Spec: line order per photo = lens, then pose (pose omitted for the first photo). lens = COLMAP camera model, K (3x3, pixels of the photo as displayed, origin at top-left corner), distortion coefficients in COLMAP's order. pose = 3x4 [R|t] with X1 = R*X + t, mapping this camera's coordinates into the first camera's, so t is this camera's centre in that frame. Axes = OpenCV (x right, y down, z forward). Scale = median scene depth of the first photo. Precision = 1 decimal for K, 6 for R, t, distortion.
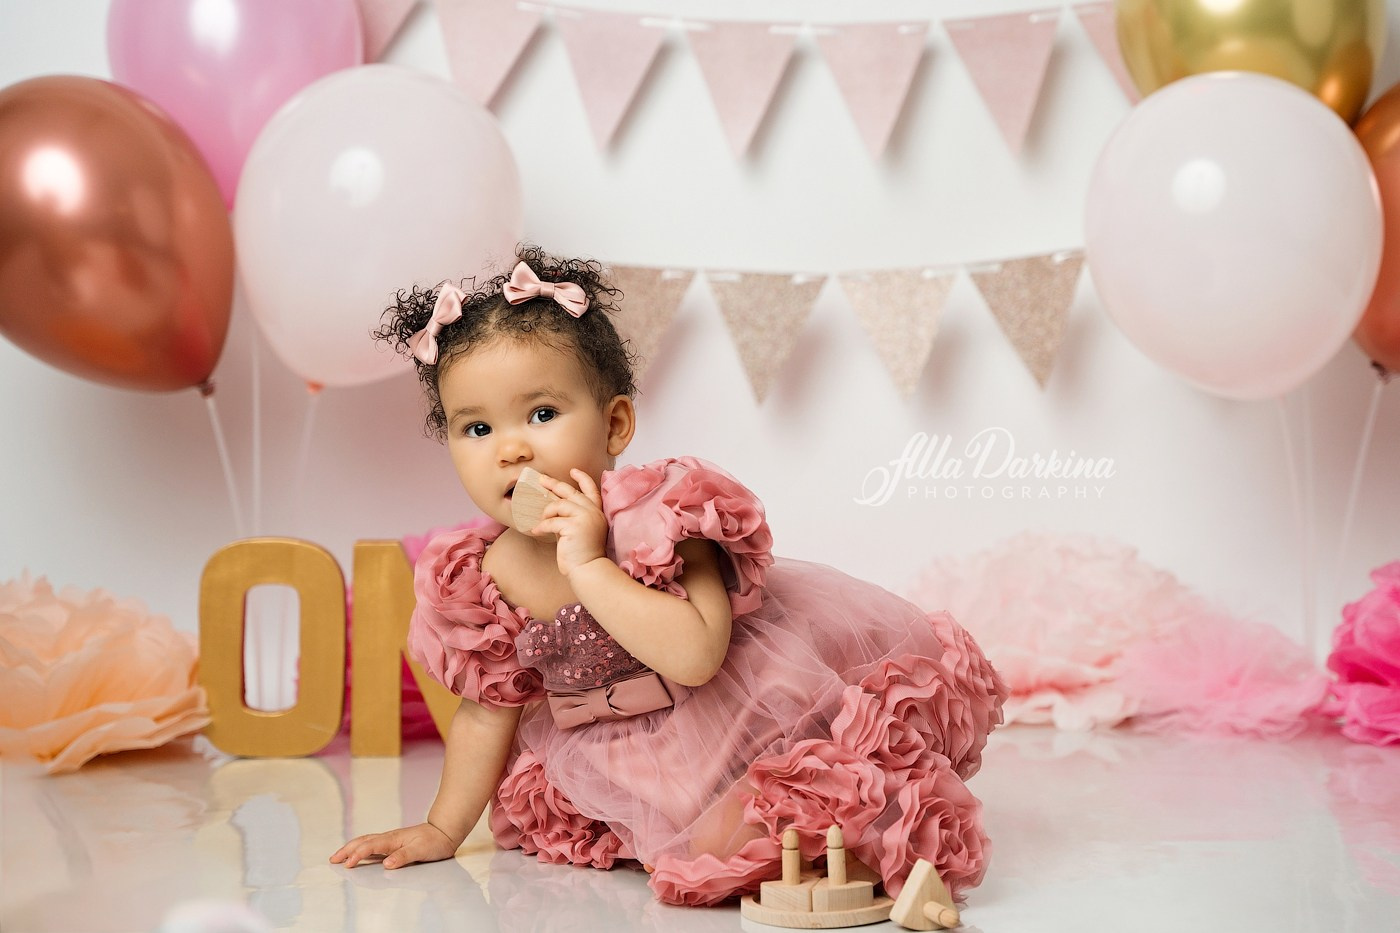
lens RADIAL K [[2616.1, 0, 807.5], [0, 2616.1, 422.2], [0, 0, 1]] dist [0.019633, 0.000000]
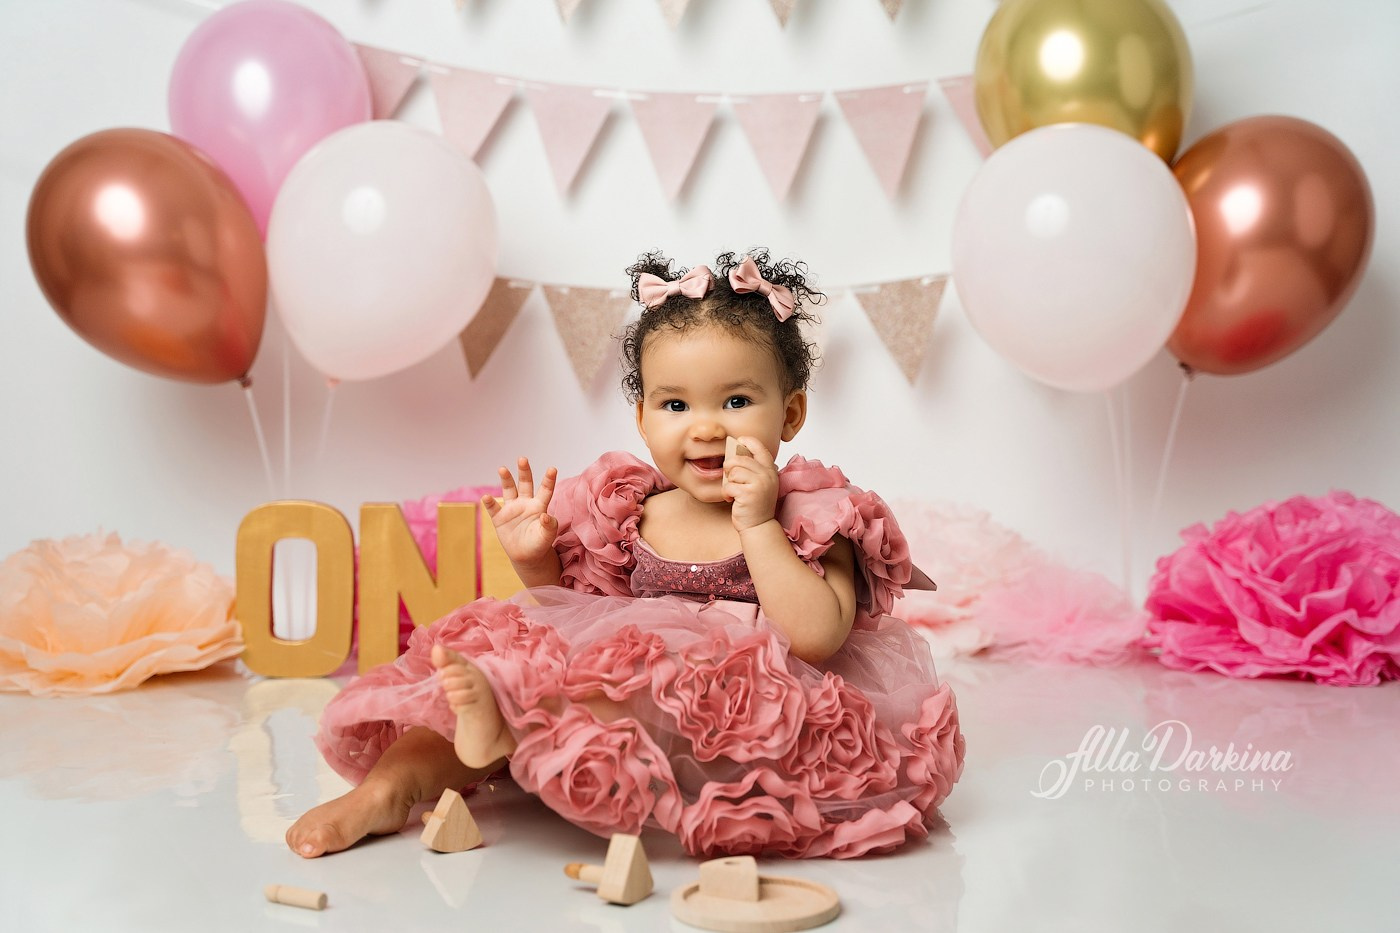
lens RADIAL K [[1822.4, 0, 687.4], [0, 1822.4, 469.8], [0, 0, 1]] dist [0.001917, 0.000000]
pose [[0.999876, 0.002727, -0.015488, -0.005035], [-0.002388, 0.999758, 0.021861, 0.009689], [0.015544, -0.021822, 0.999641, 0.133587]]
